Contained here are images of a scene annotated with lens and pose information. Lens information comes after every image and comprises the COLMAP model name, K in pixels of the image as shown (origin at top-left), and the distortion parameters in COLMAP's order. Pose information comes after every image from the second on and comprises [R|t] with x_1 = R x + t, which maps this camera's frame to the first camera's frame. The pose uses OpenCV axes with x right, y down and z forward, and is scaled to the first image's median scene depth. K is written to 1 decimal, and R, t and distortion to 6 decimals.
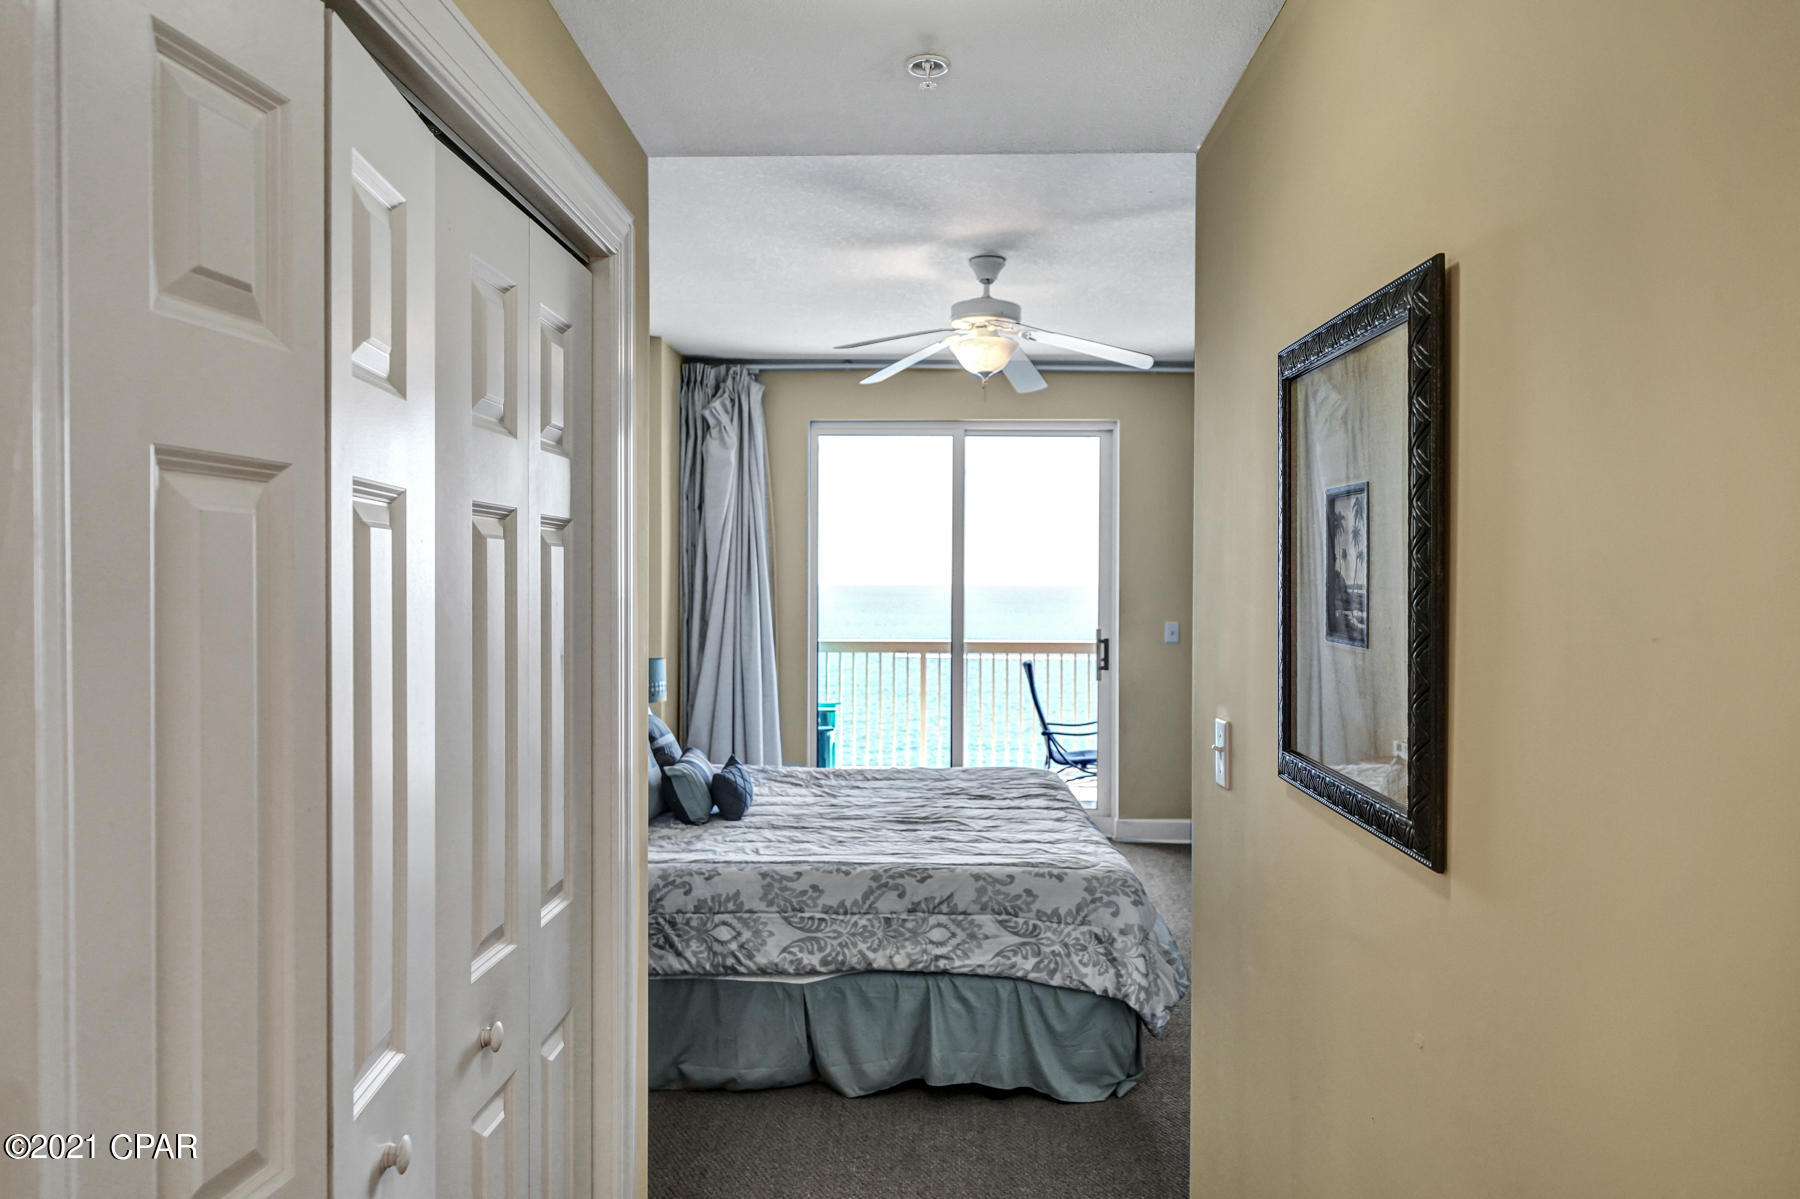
lens RADIAL K [[1088.2, 0, 903.2], [0, 1088.2, 585.5], [0, 0, 1]] dist [0.005478, 0.000247]
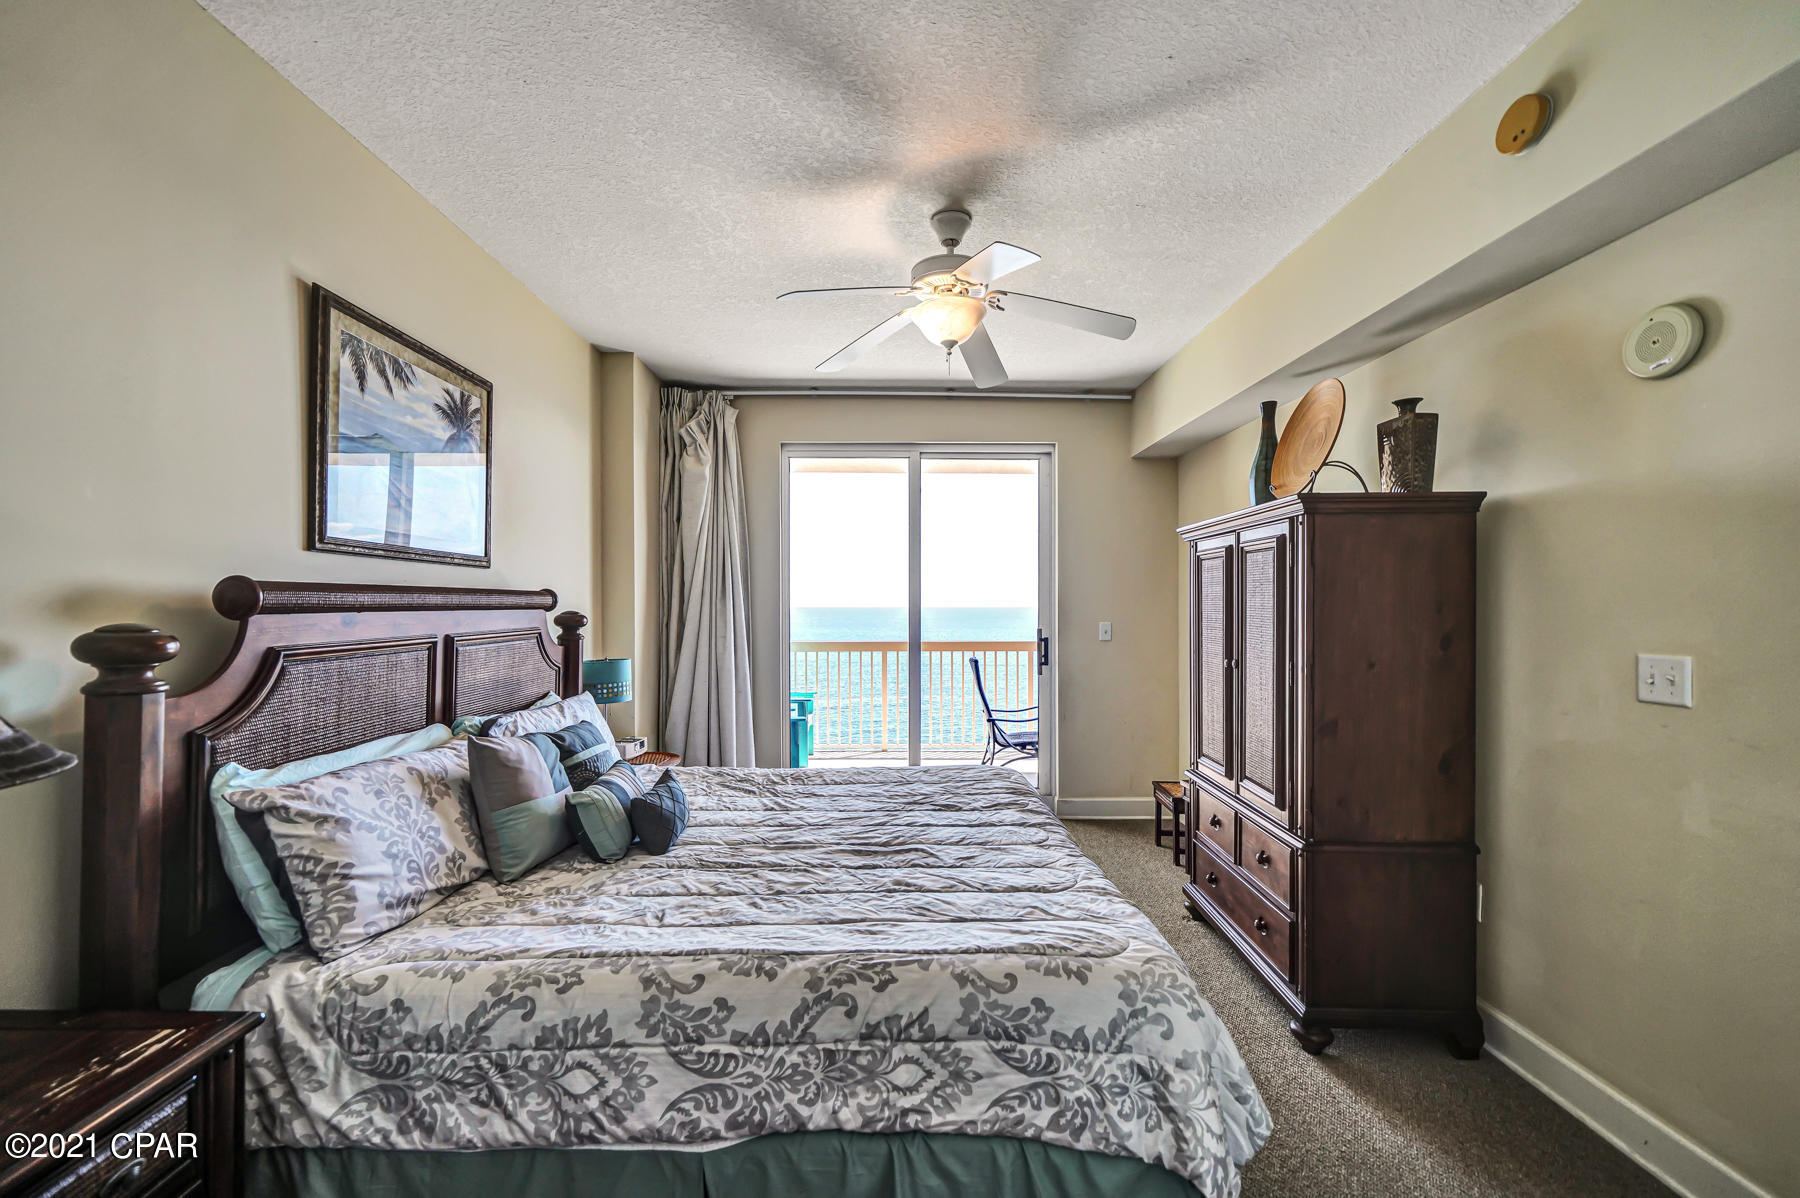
lens RADIAL K [[711.1, 0, 901.5], [0, 711.1, 605.4], [0, 0, 1]] dist [-0.002085, -0.000117]
pose [[0.999122, -0.005484, 0.041529, 0.010656], [0.005617, 0.999979, -0.003088, 0.028967], [-0.041511, 0.003319, 0.999133, 0.464500]]
